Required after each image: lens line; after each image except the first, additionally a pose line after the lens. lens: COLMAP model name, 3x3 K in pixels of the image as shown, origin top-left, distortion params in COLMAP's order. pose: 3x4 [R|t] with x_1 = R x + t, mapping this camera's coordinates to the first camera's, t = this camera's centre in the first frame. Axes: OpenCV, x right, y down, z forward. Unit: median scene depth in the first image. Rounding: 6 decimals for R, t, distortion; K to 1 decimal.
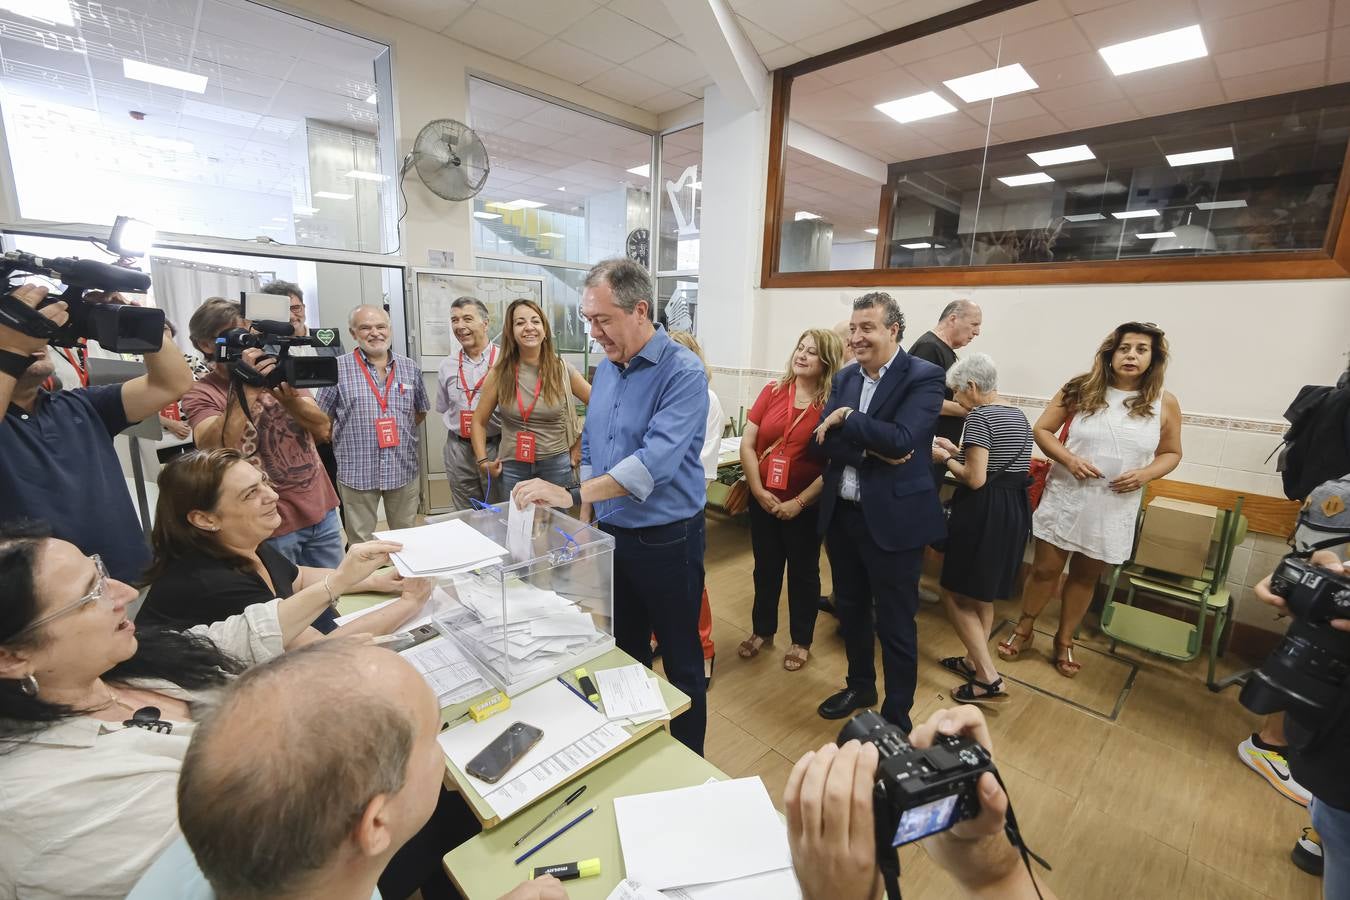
lens RADIAL K [[581.1, 0, 693.8], [0, 581.1, 447.9], [0, 0, 1]] dist [-0.009761, 0.000564]
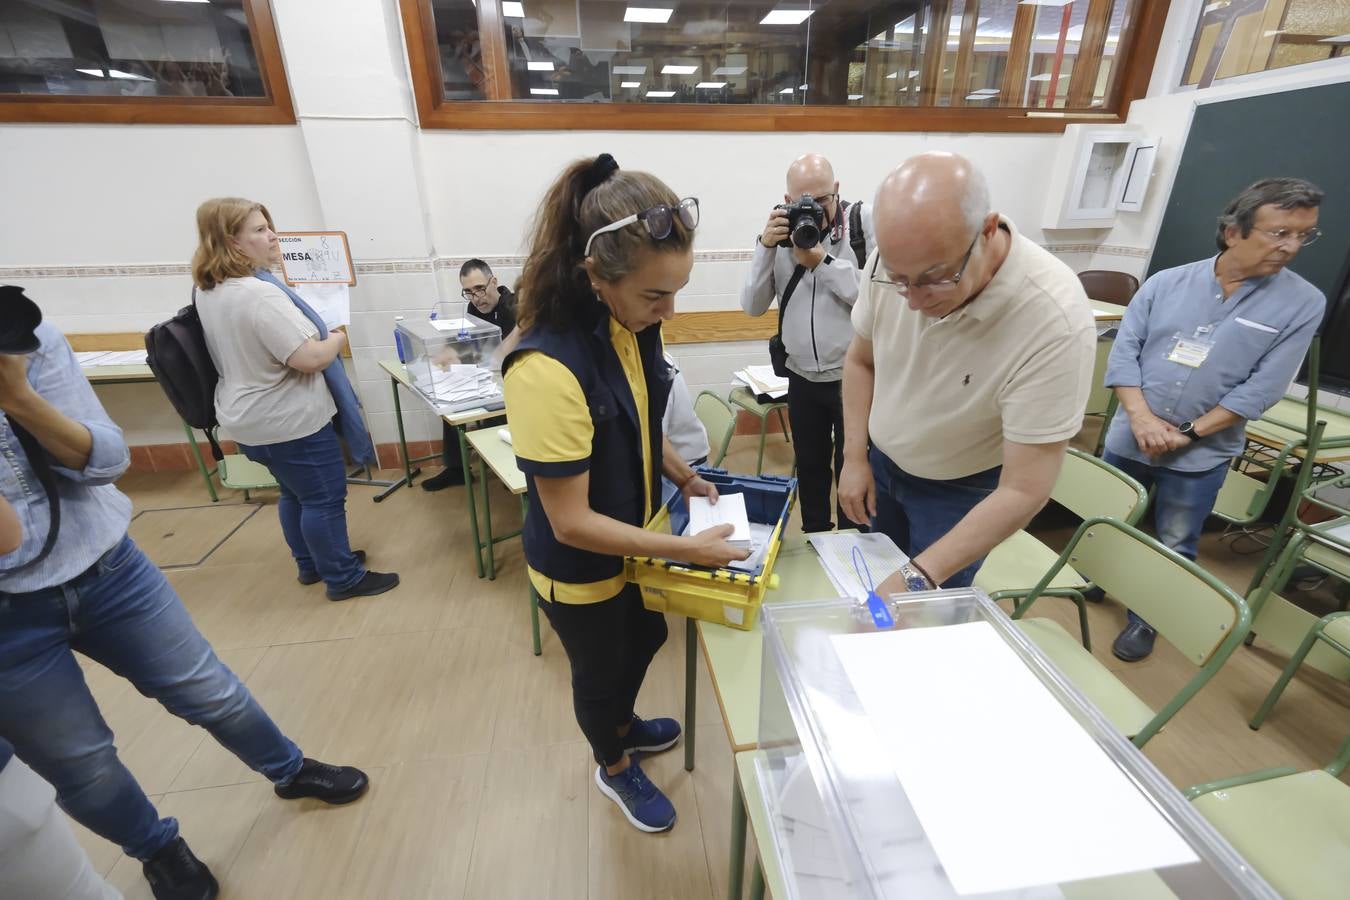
lens RADIAL K [[581.1, 0, 681.6], [0, 581.1, 449.3], [0, 0, 1]] dist [-0.009761, 0.000564]
pose [[0.609062, -0.350451, 0.711497, 0.418633], [0.185804, 0.935166, 0.301566, 0.079786], [-0.771052, -0.051474, 0.634689, -0.271886]]
